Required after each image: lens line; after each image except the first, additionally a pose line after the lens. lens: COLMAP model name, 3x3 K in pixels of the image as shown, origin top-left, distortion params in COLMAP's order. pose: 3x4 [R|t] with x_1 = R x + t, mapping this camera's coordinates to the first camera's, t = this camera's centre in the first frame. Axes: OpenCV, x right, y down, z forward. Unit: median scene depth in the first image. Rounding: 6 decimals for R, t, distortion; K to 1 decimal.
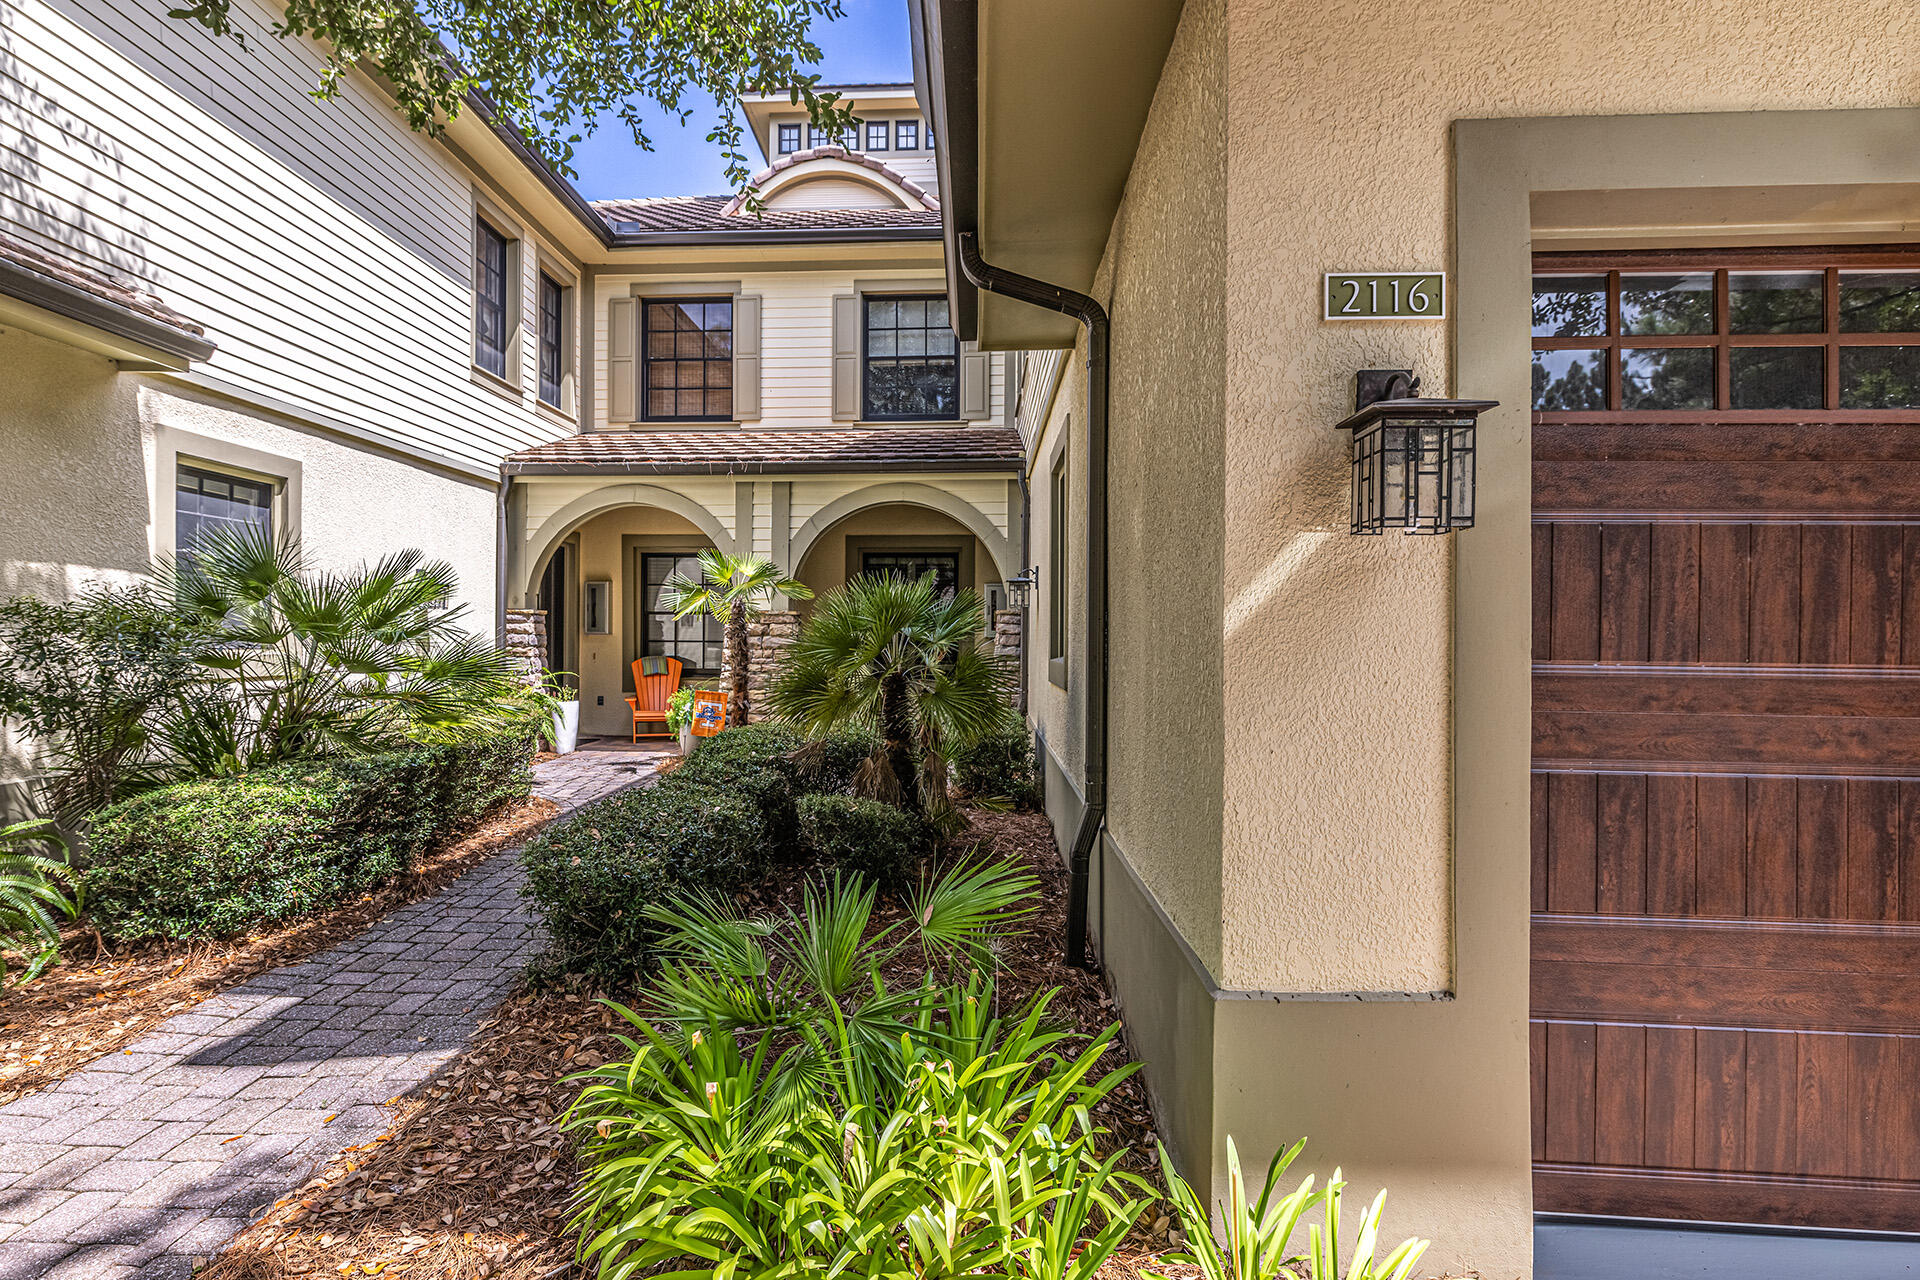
lens RADIAL K [[939.0, 0, 956.3], [0, 939.0, 640.6], [0, 0, 1]] dist [0.002684, 0.000332]
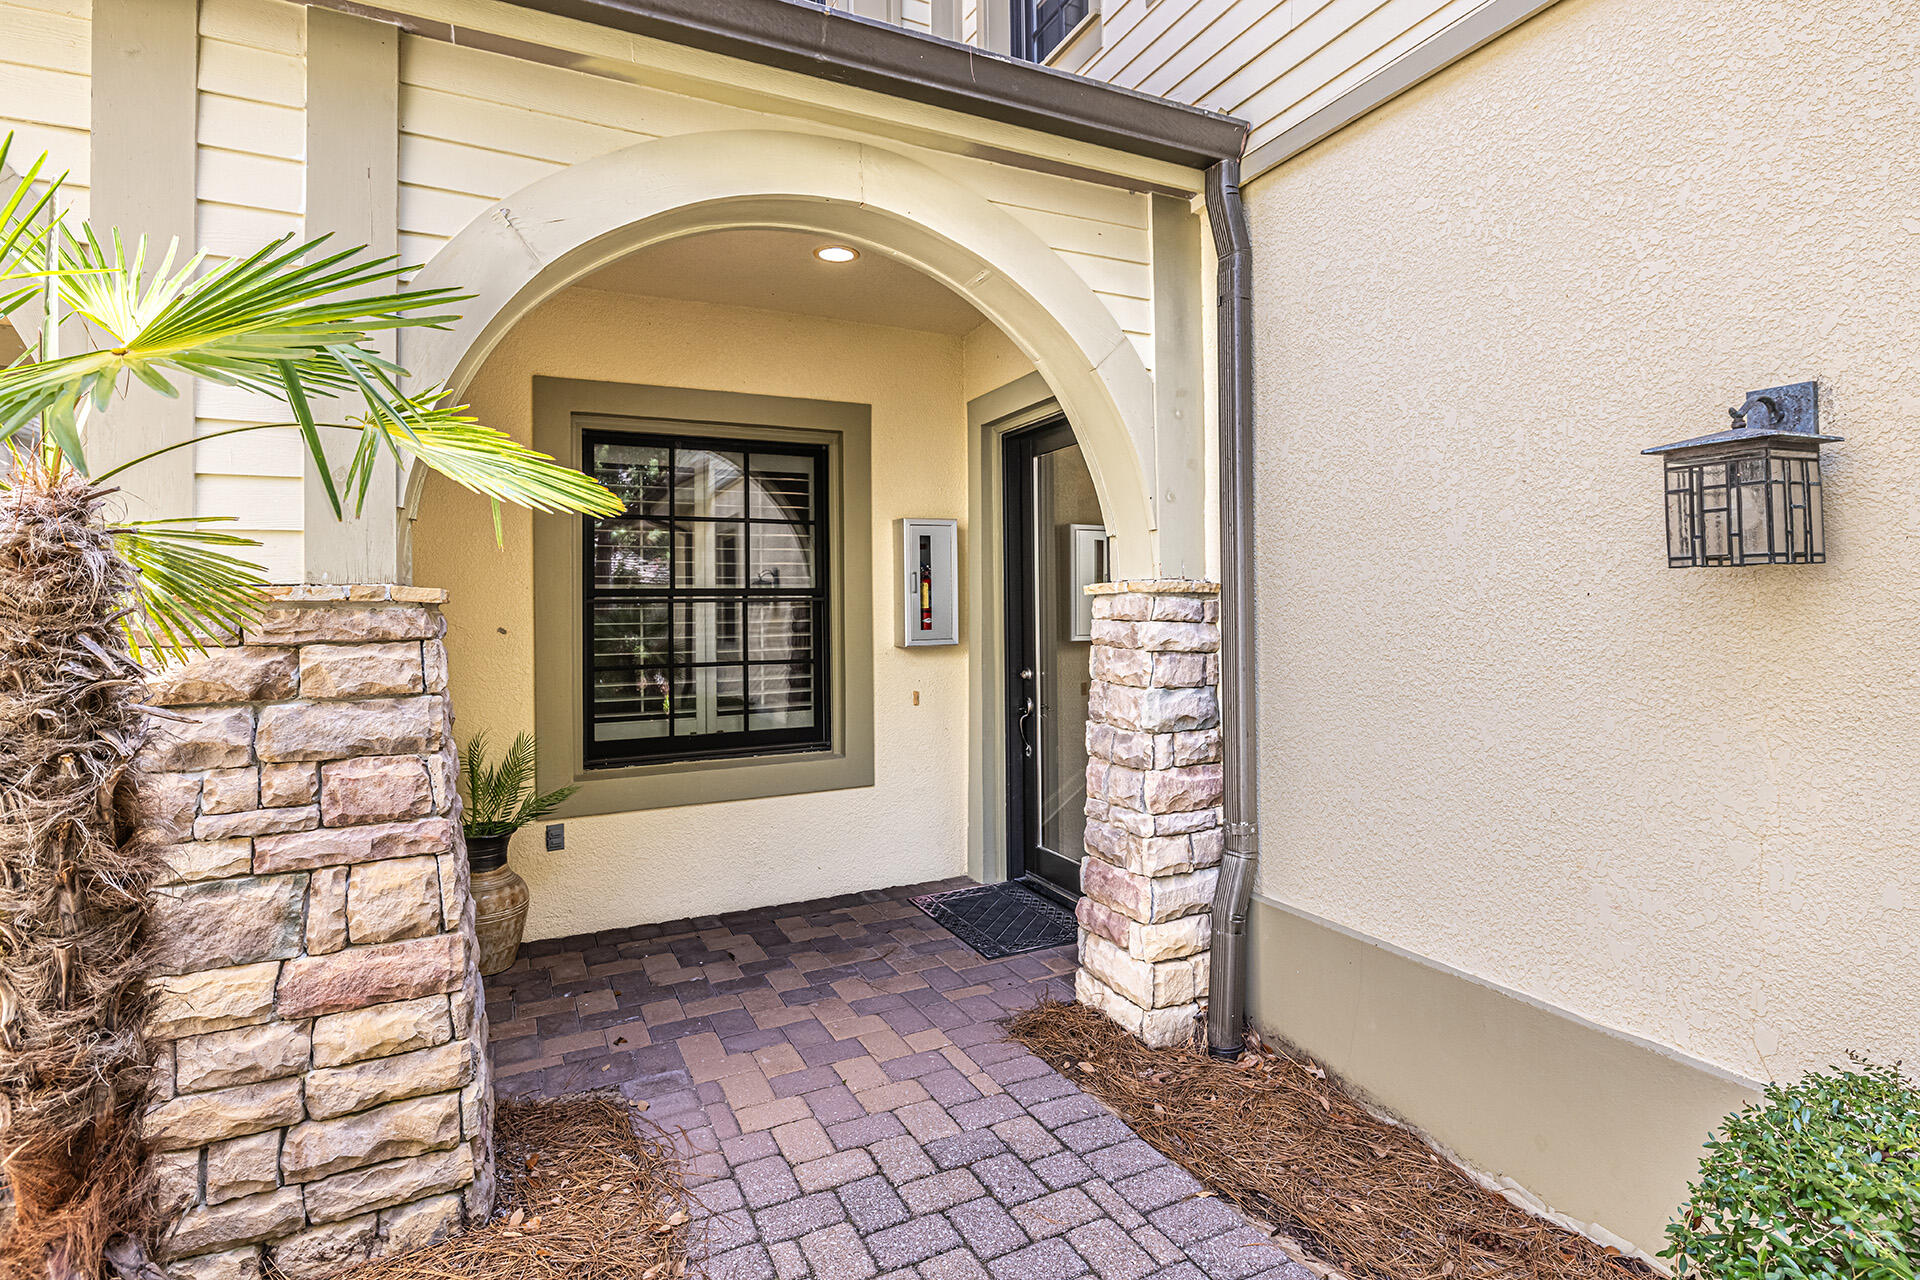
lens RADIAL K [[939.0, 0, 958.3], [0, 939.0, 628.4], [0, 0, 1]] dist [0.002684, 0.000332]
pose [[0.889284, -0.022869, 0.456784, -0.162289], [0.022395, 0.999728, 0.006452, -0.019392], [-0.456807, 0.004492, 0.889554, 0.745728]]
